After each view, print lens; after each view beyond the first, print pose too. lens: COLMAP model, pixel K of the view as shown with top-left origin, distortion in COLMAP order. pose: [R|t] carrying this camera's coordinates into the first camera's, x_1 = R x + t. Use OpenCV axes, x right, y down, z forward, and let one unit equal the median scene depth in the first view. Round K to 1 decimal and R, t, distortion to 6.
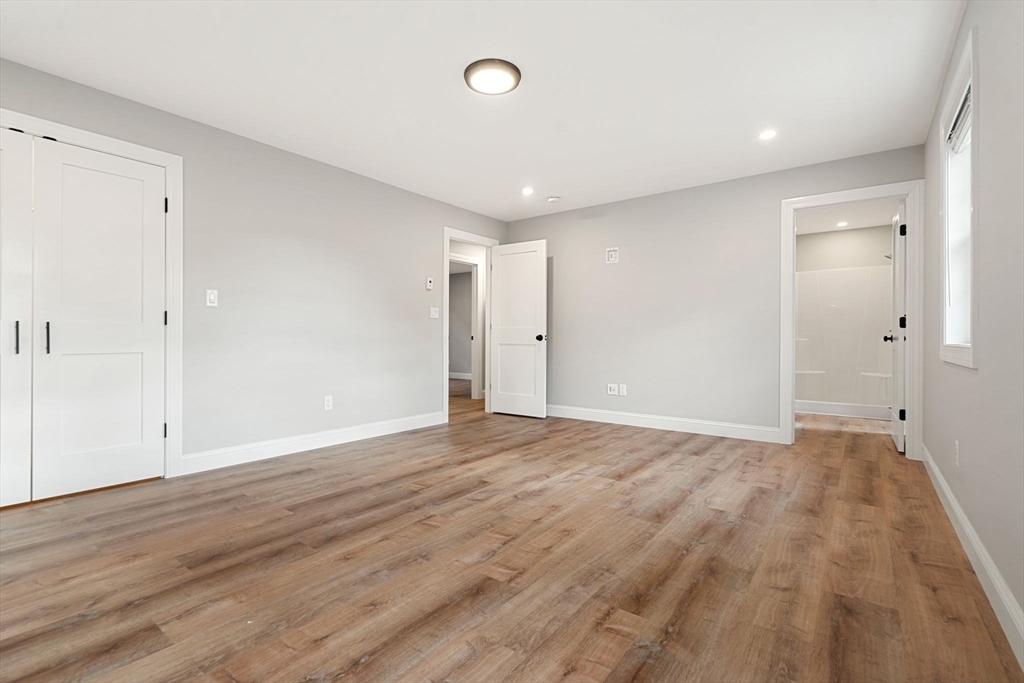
lens RADIAL K [[466.1, 0, 510.8], [0, 466.1, 337.8], [0, 0, 1]] dist [0.000929, 0.000196]
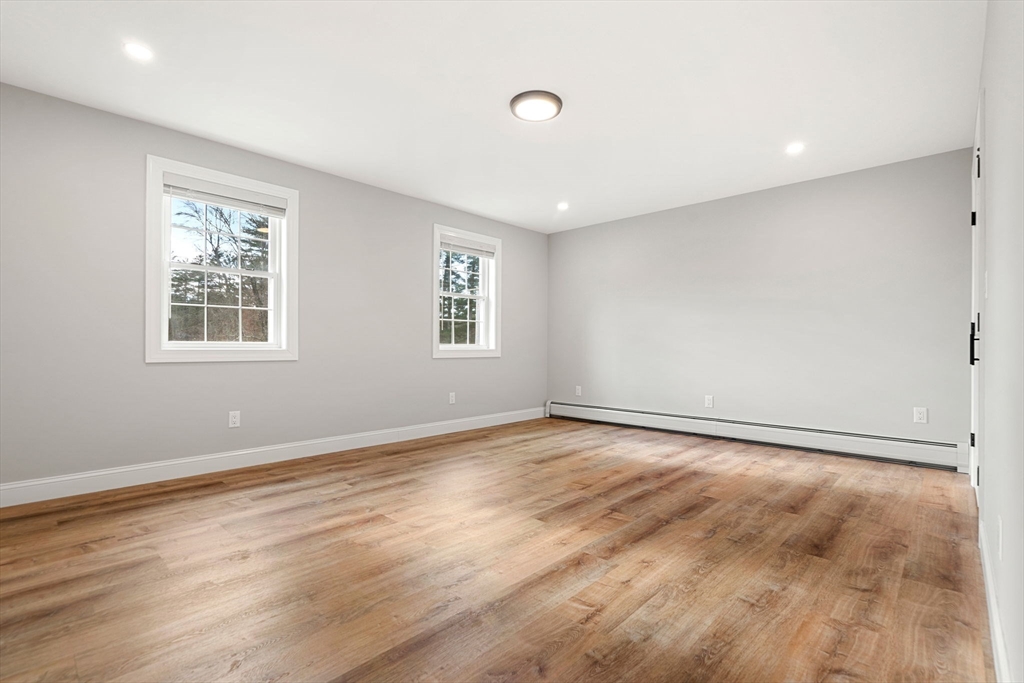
lens RADIAL K [[466.1, 0, 509.8], [0, 466.1, 346.1], [0, 0, 1]] dist [0.000929, 0.000196]
pose [[-0.994094, -0.006576, 0.108326, -0.100631], [-0.007015, 0.999969, -0.003668, 0.003607], [-0.108299, -0.004406, -0.994109, 2.078170]]
